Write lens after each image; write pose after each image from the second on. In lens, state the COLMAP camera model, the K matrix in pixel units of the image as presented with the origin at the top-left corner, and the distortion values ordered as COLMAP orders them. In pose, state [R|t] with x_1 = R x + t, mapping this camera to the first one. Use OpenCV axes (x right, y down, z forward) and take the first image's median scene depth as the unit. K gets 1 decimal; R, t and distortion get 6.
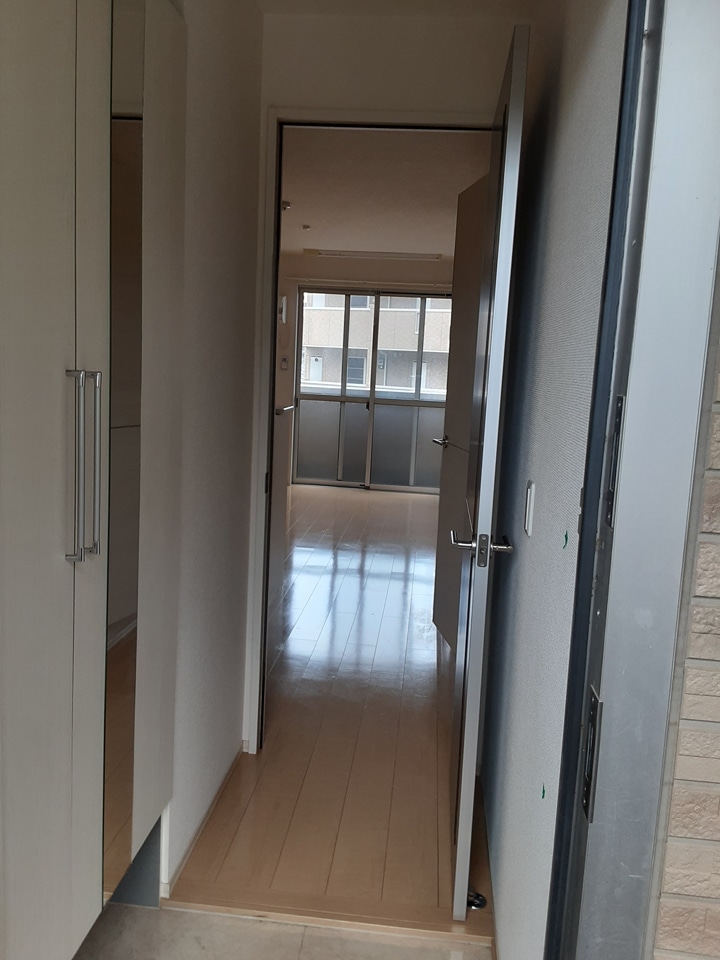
lens RADIAL K [[780.4, 0, 375.3], [0, 780.4, 455.6], [0, 0, 1]] dist [0.123723, -0.185634]
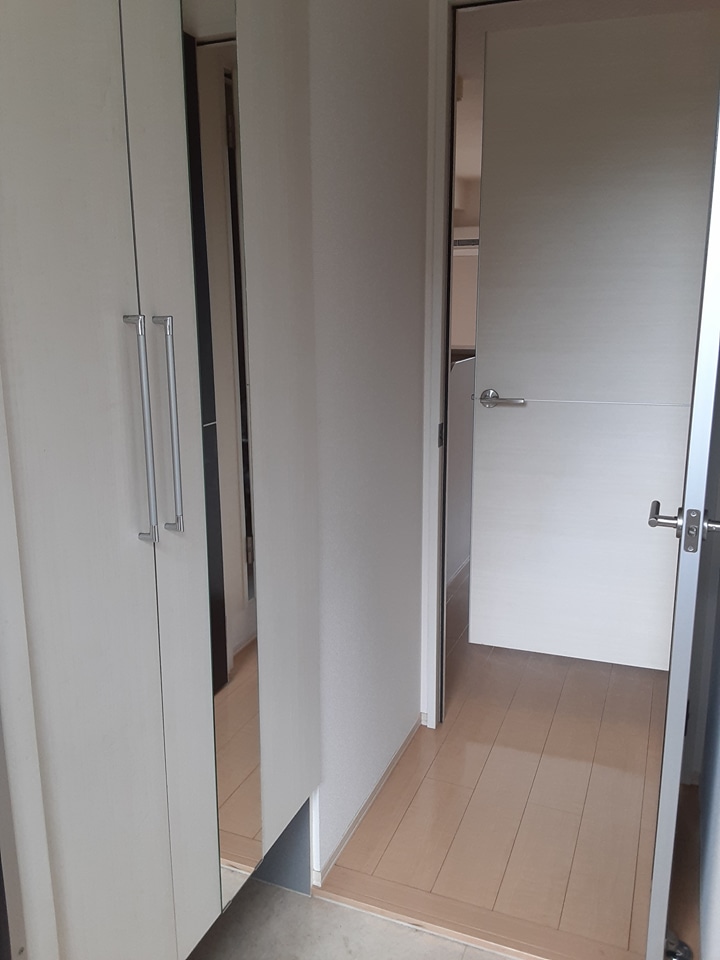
lens RADIAL K [[791.7, 0, 361.1], [0, 791.7, 457.7], [0, 0, 1]] dist [0.060135, -0.073261]
pose [[0.952522, 0.009178, -0.304332, 0.064568], [0.014589, 0.997022, 0.075728, -0.011893], [0.304121, -0.076572, 0.949551, 0.168343]]
